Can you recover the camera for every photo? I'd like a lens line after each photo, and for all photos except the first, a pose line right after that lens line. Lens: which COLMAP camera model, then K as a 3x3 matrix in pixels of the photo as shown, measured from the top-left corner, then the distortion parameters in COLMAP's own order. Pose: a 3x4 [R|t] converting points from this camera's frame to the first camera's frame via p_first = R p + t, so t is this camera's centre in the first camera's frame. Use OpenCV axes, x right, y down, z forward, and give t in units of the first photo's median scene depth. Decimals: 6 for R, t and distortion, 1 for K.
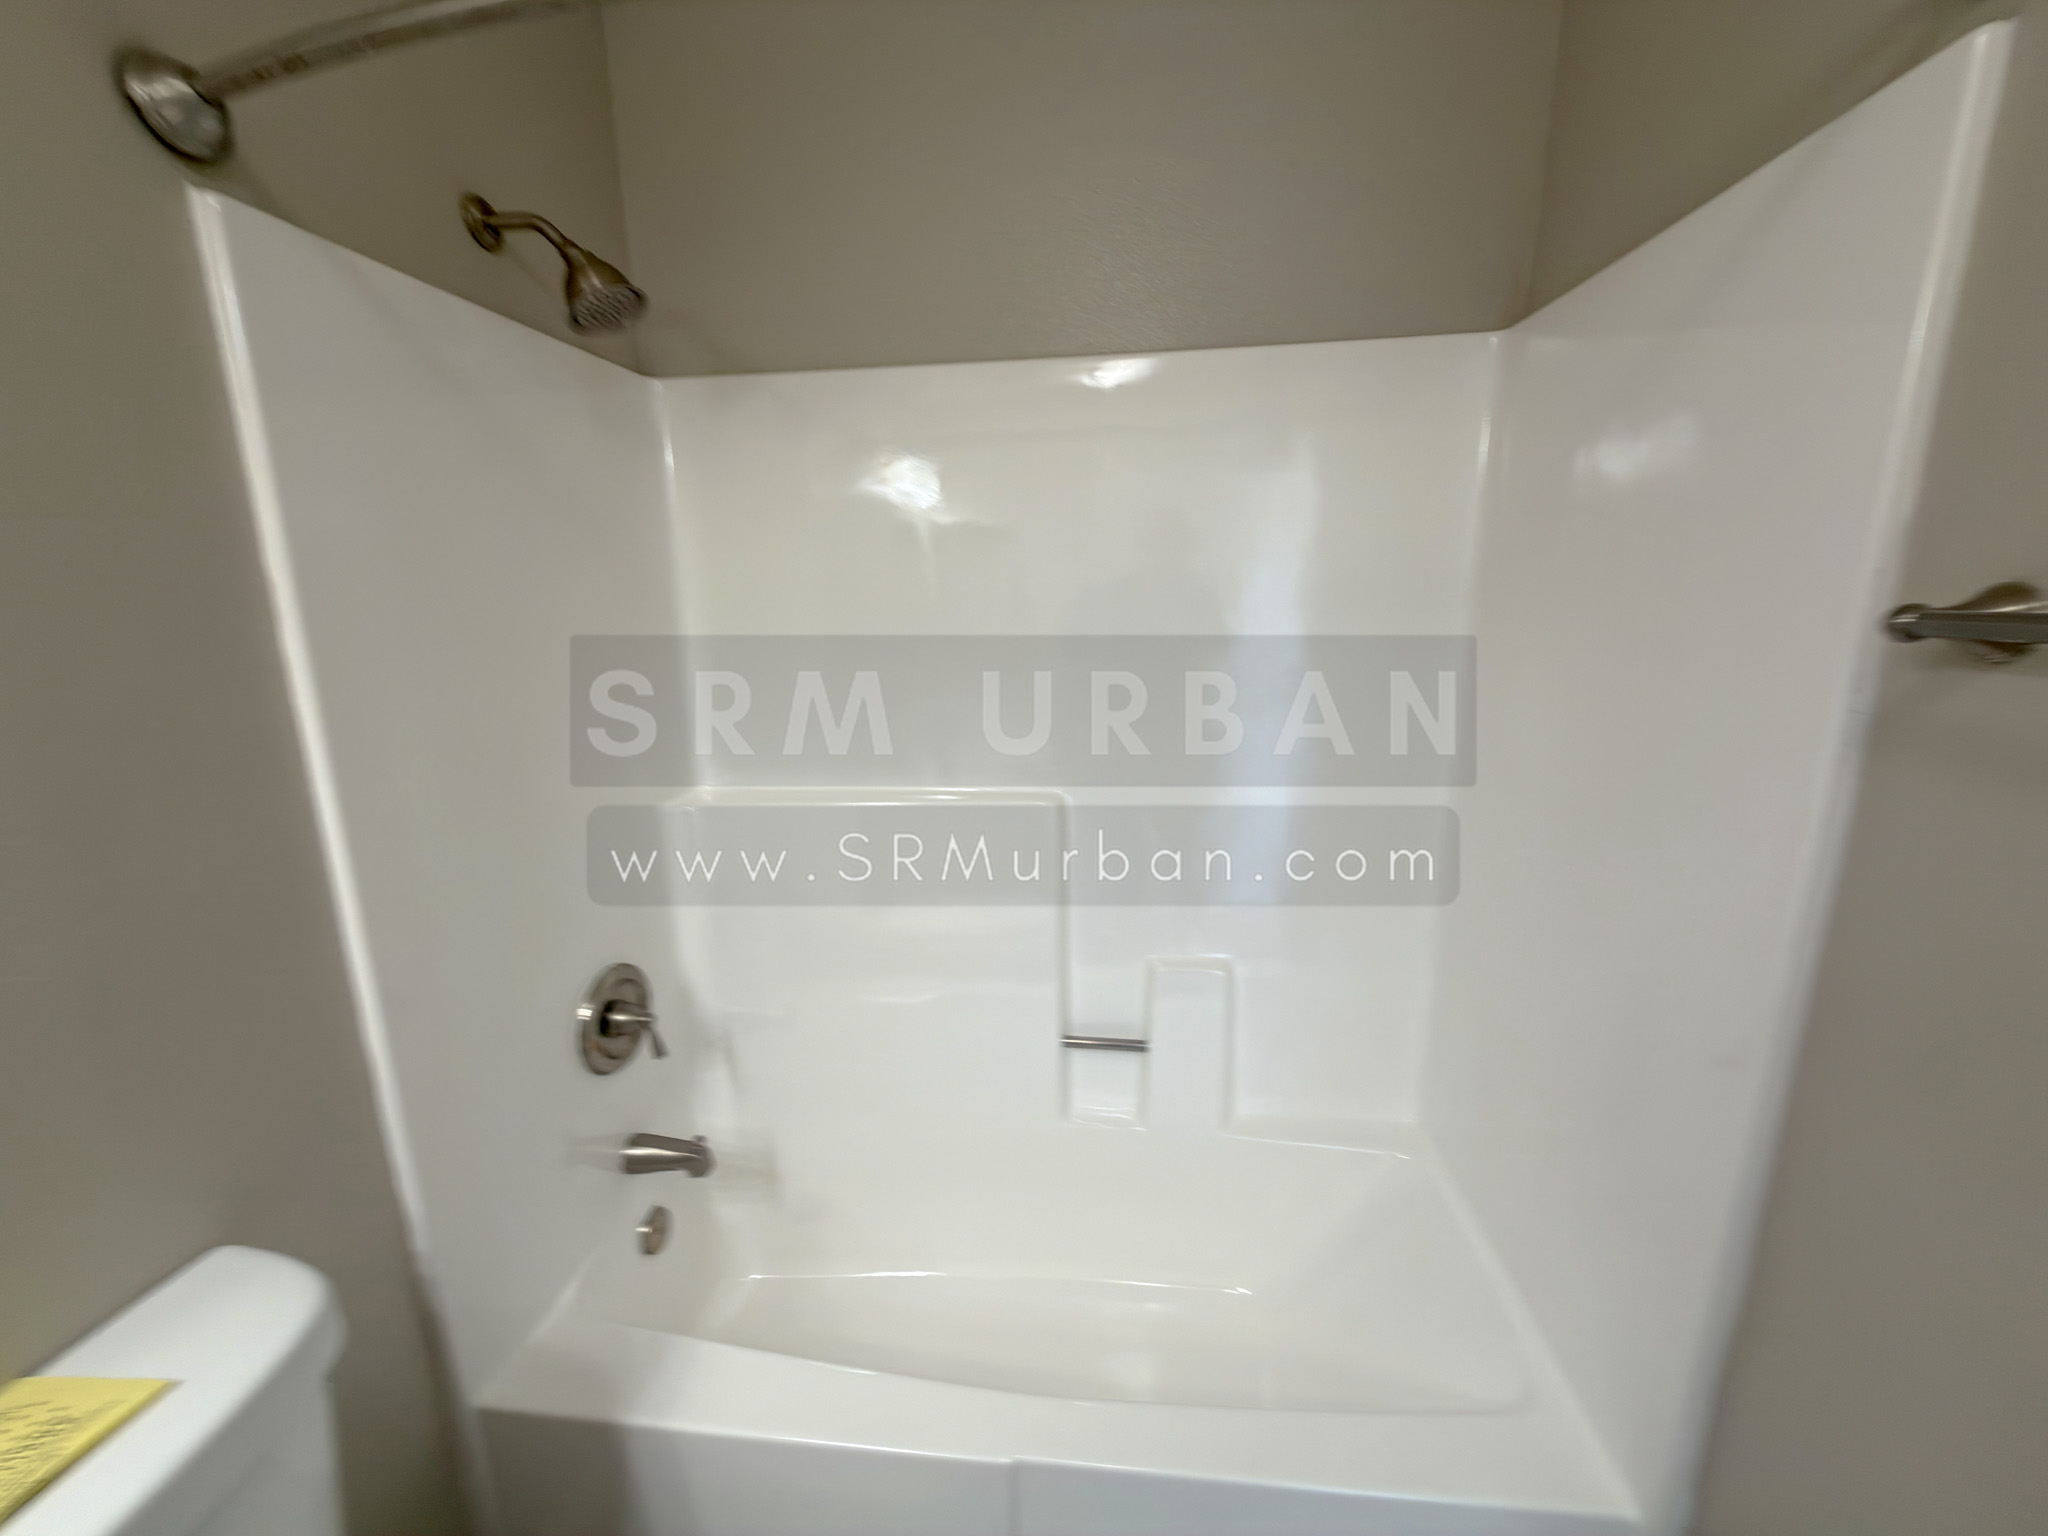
lens RADIAL K [[815.9, 0, 1025.2], [0, 815.9, 766.8], [0, 0, 1]] dist [-0.001037, 0.000377]
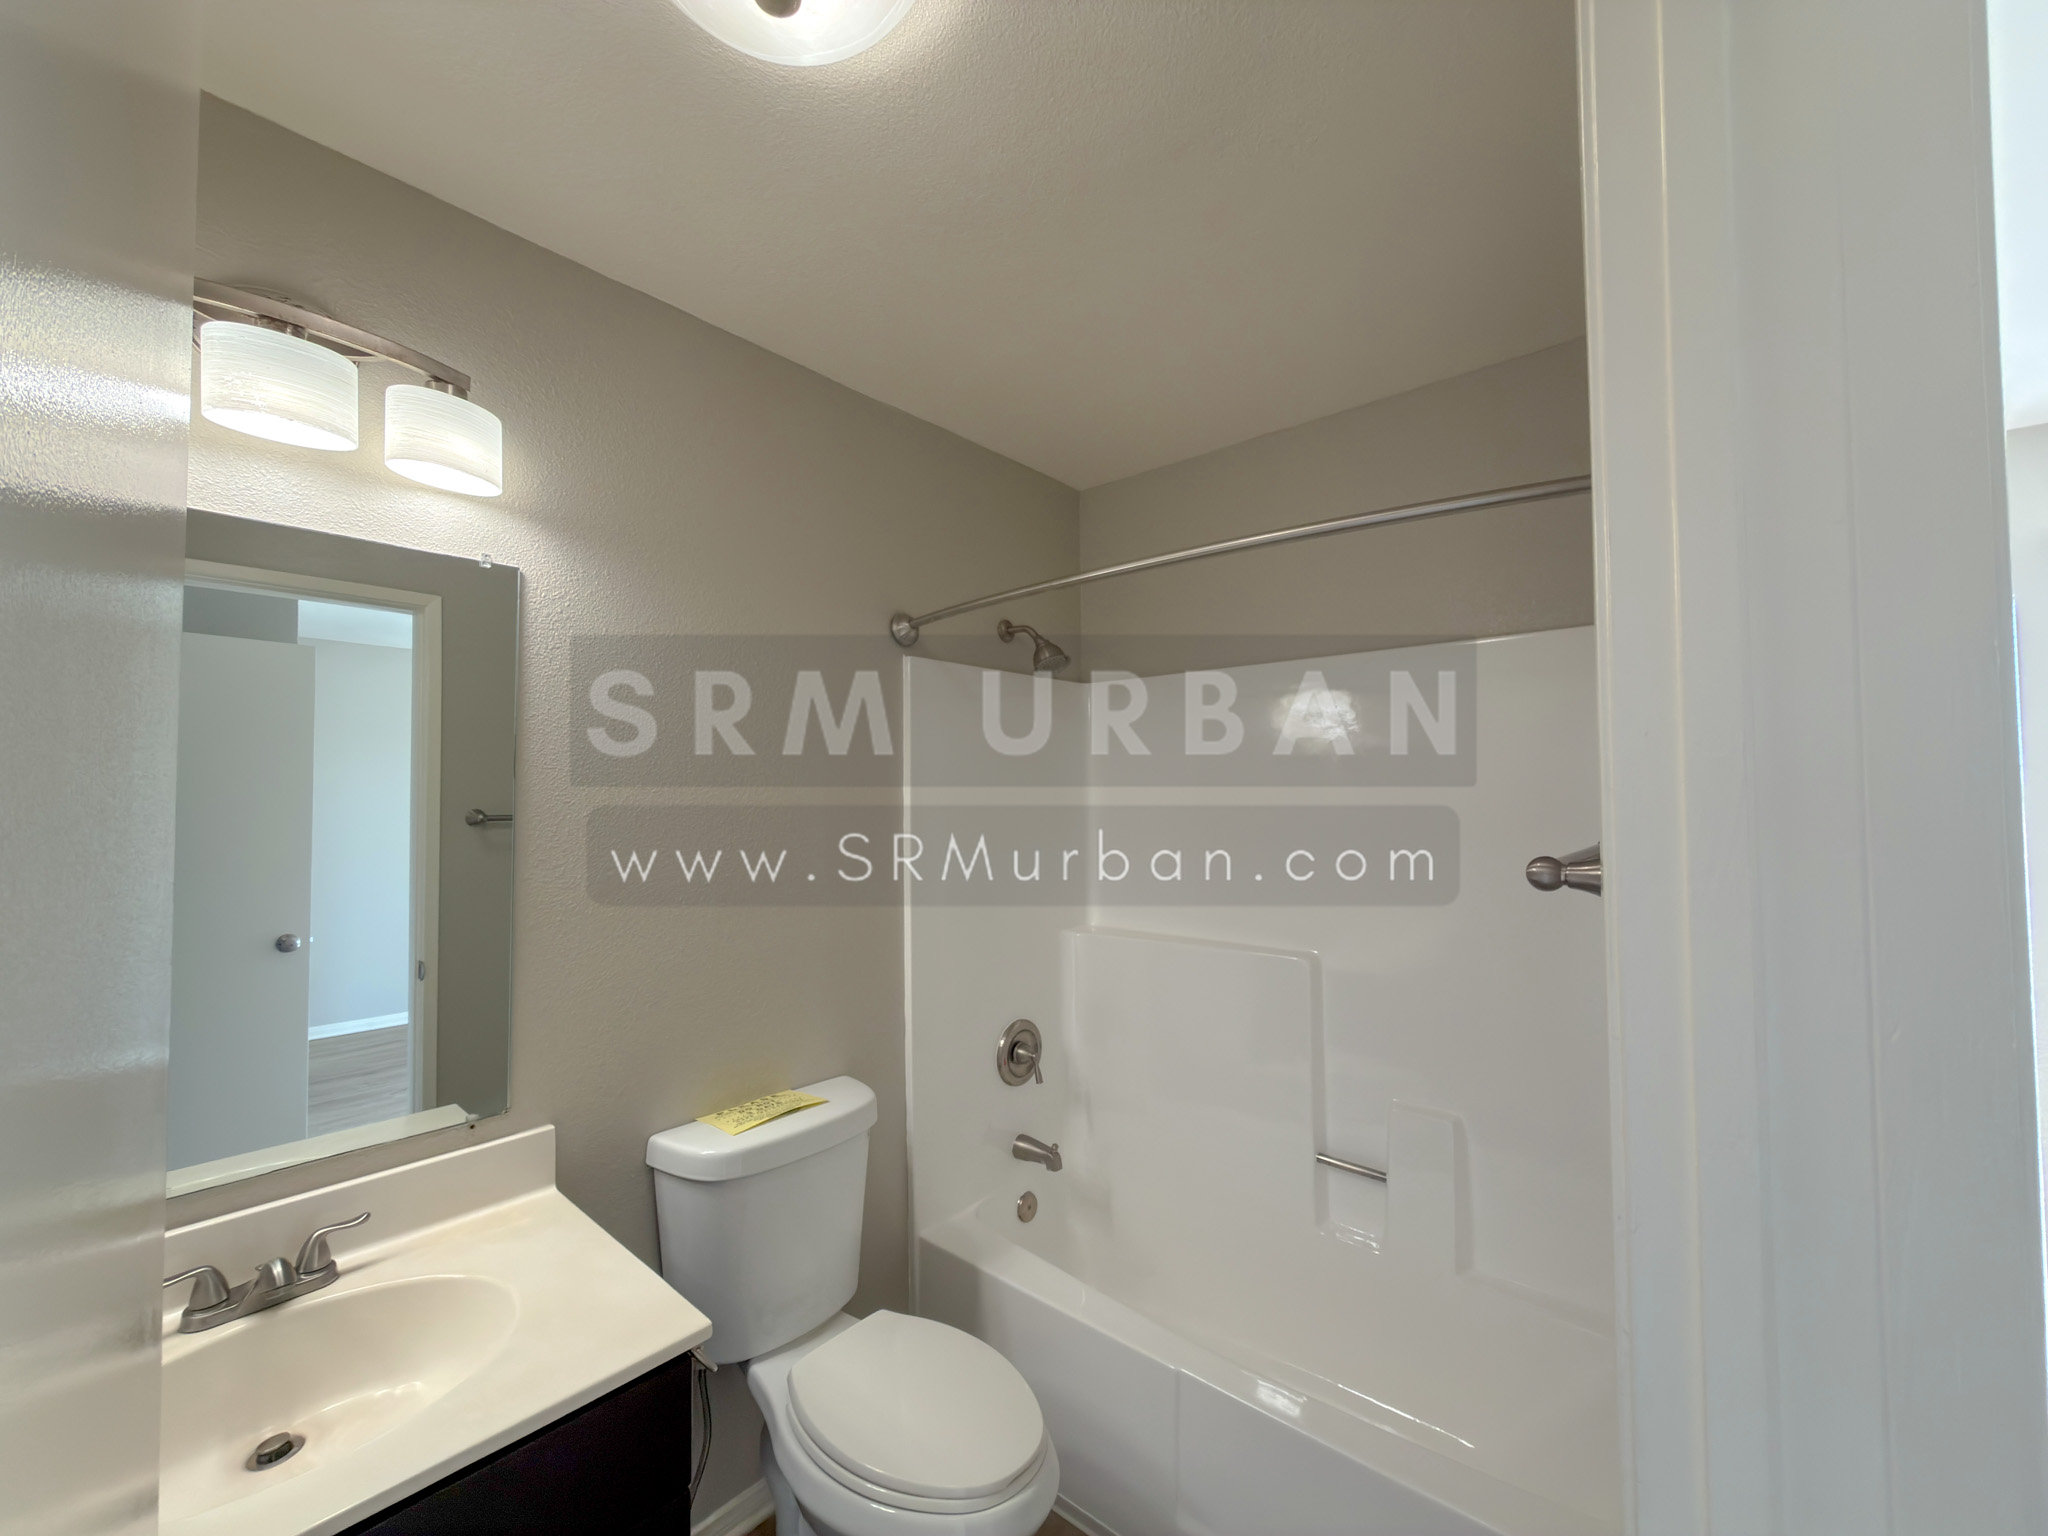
lens RADIAL K [[815.9, 0, 1022.4], [0, 815.9, 767.3], [0, 0, 1]] dist [-0.001037, 0.000377]
pose [[0.826325, 0.000271, -0.563194, 0.454598], [-0.127238, 0.974235, -0.186216, 0.049299], [0.548633, 0.225534, 0.805069, -0.485178]]
